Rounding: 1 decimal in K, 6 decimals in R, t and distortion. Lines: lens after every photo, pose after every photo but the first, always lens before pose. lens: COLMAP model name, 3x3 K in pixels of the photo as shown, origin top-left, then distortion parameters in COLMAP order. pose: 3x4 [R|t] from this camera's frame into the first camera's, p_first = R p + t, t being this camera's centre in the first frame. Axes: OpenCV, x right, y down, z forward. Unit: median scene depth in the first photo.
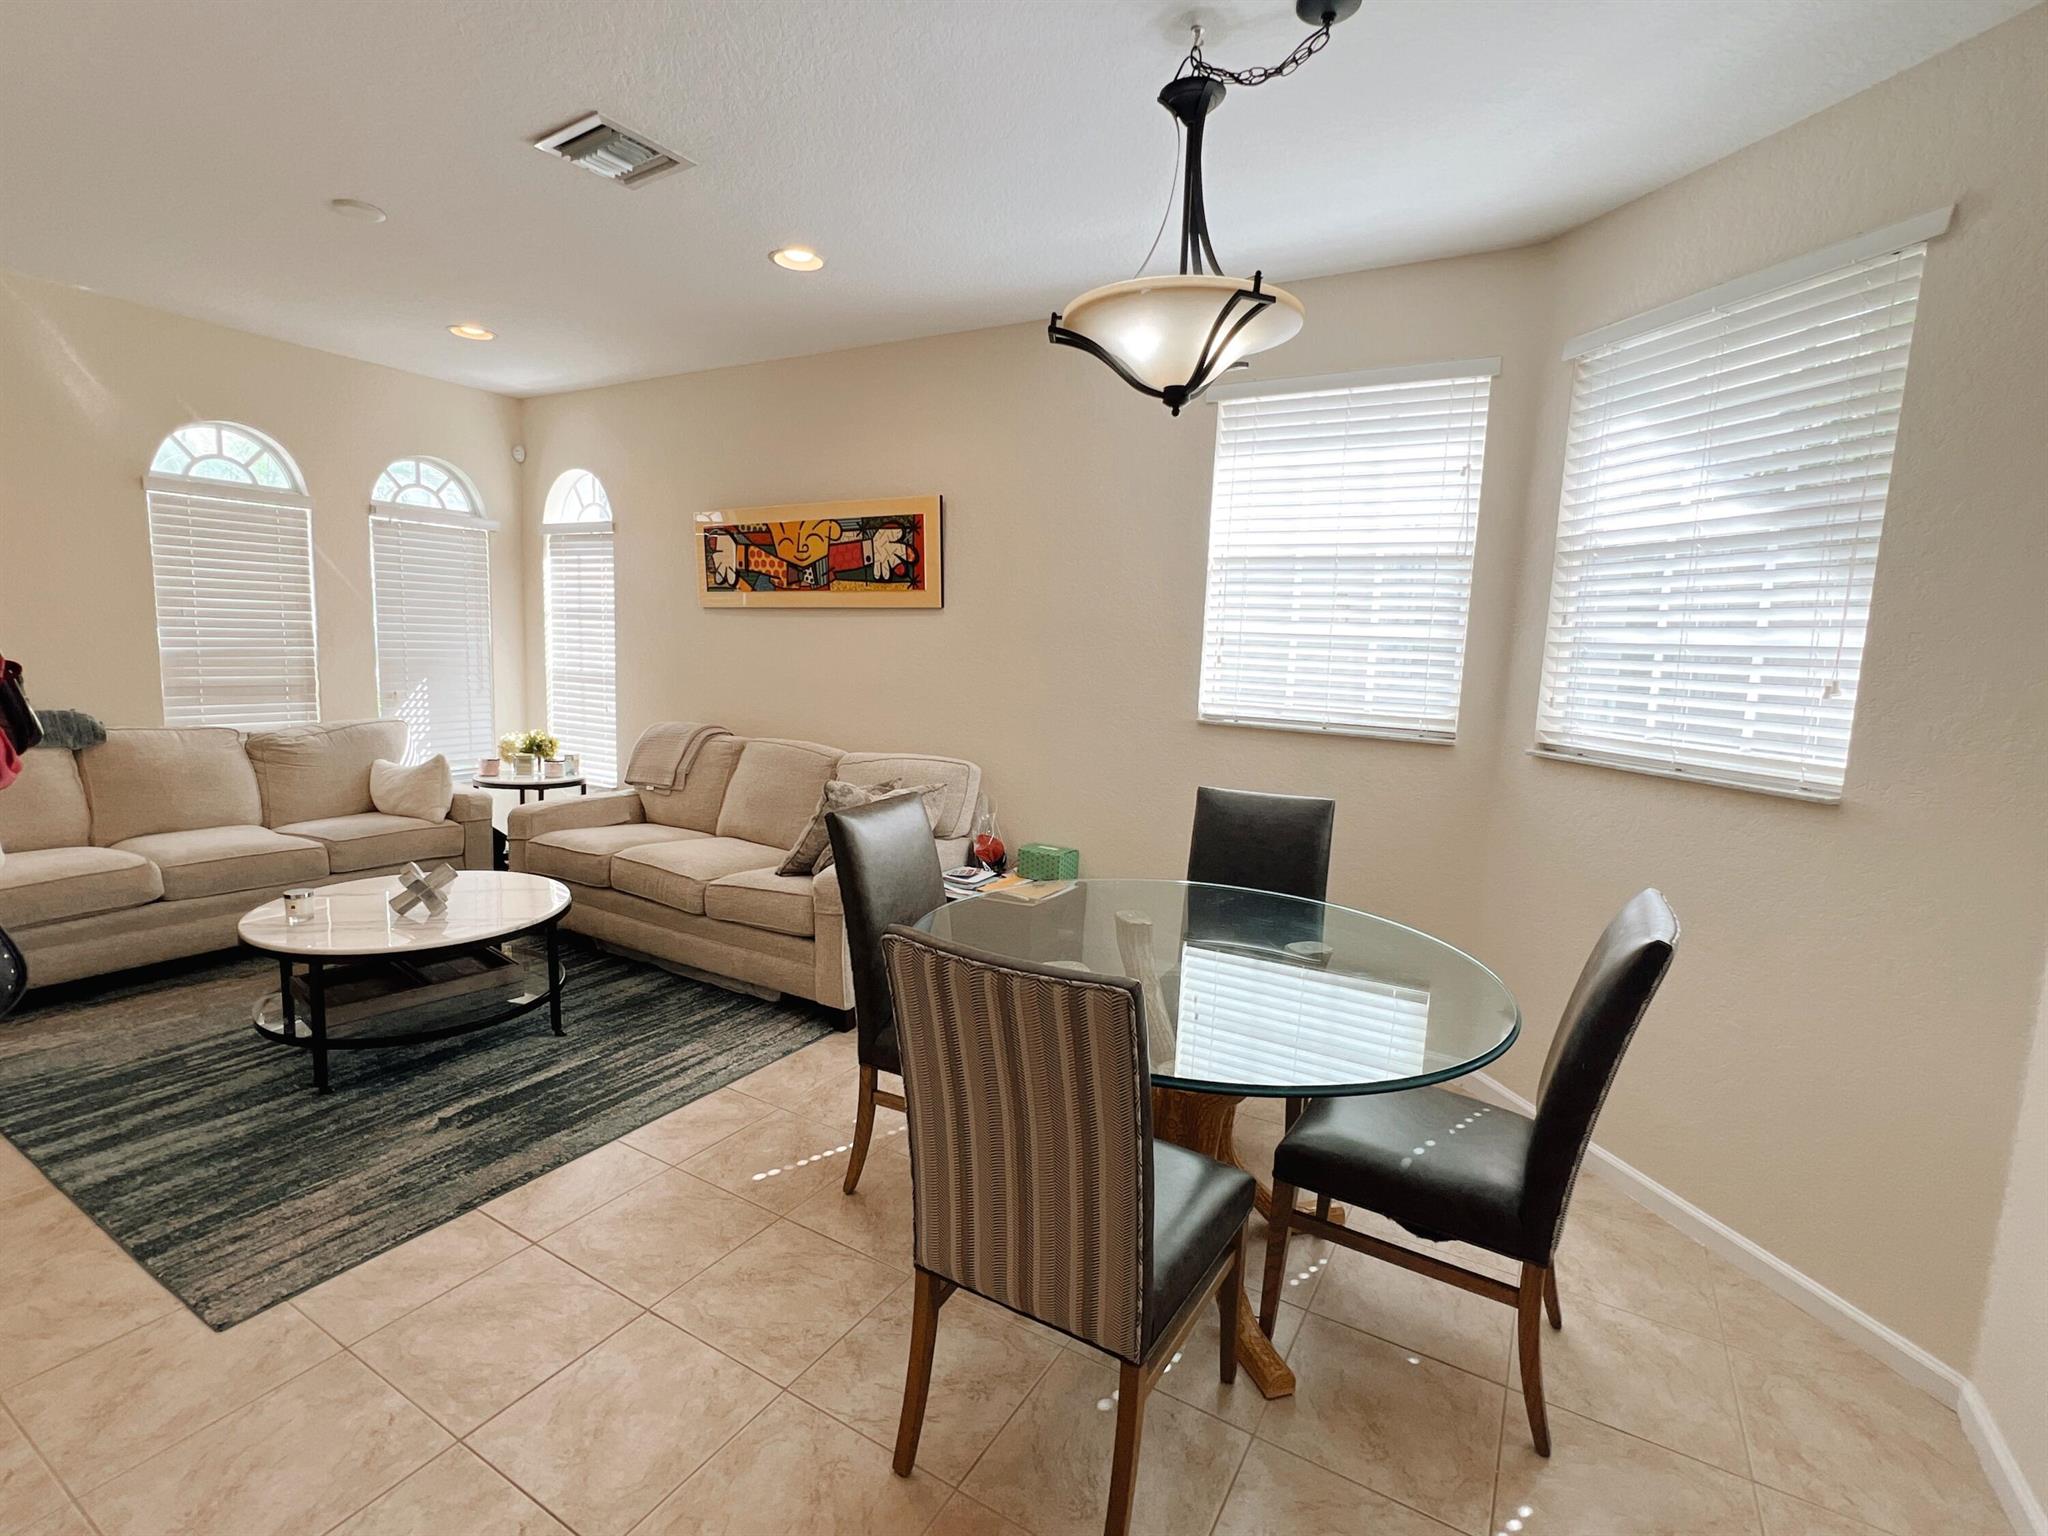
lens RADIAL K [[953.8, 0, 1012.9], [0, 953.8, 765.0], [0, 0, 1]] dist [-0.002207, 0.000077]
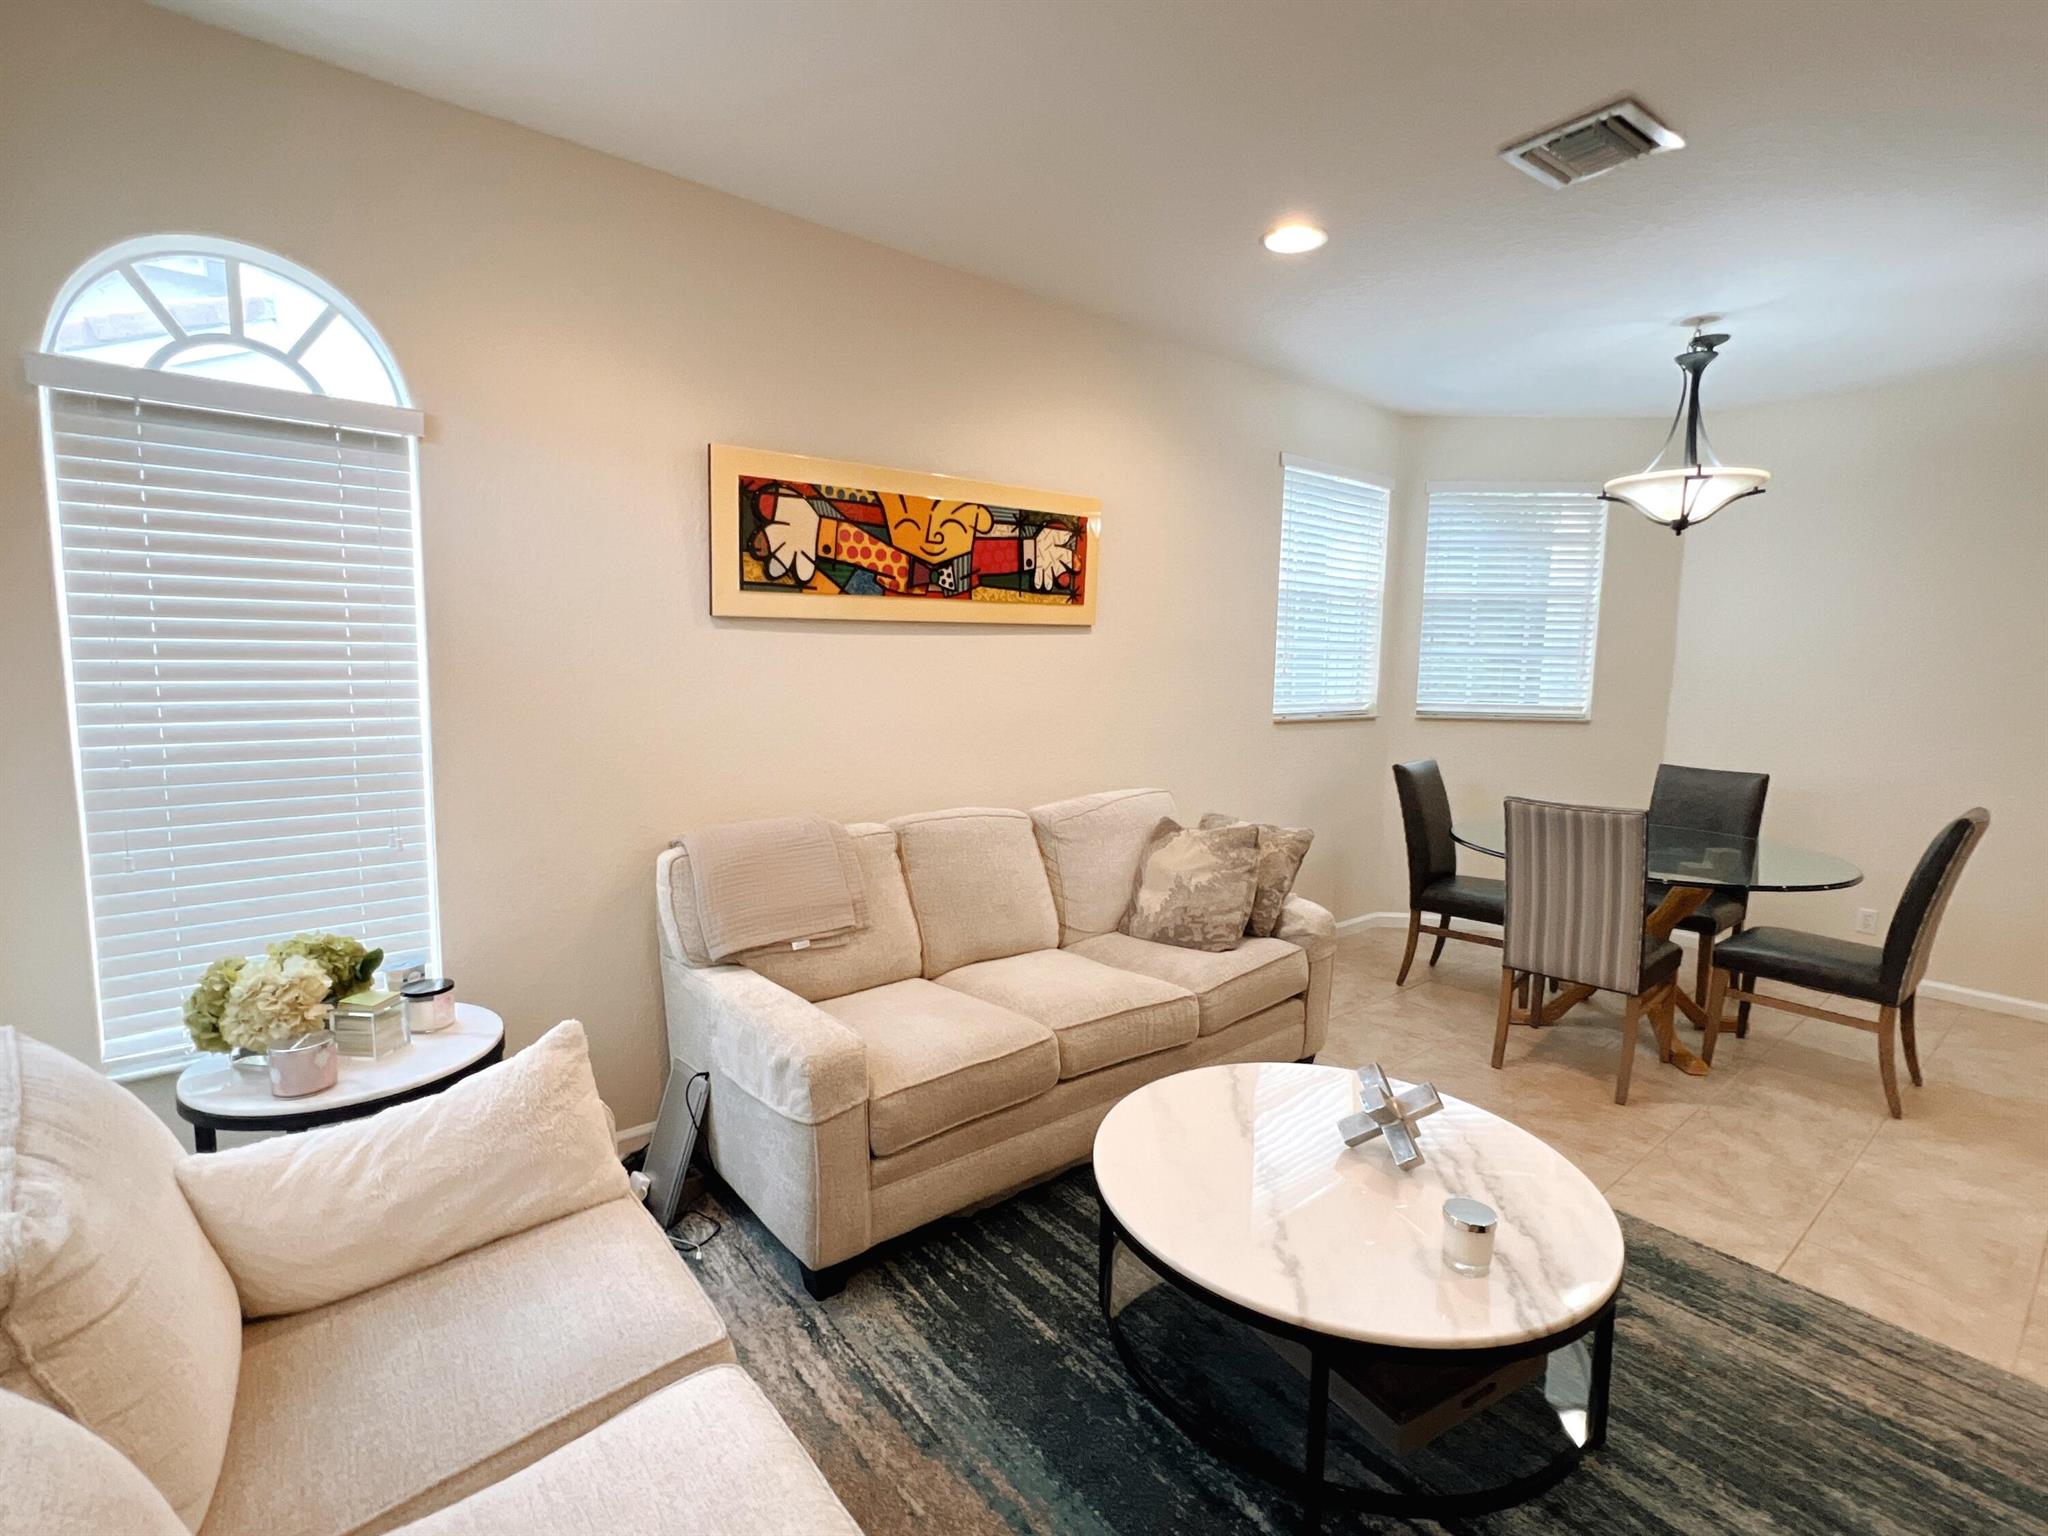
lens RADIAL K [[953.8, 0, 1013.5], [0, 953.8, 767.2], [0, 0, 1]] dist [-0.002207, 0.000077]
pose [[0.342414, -0.144987, 0.928295, -0.893715], [0.116749, 0.986930, 0.111081, -0.134333], [-0.932267, 0.070342, 0.354866, 0.722346]]
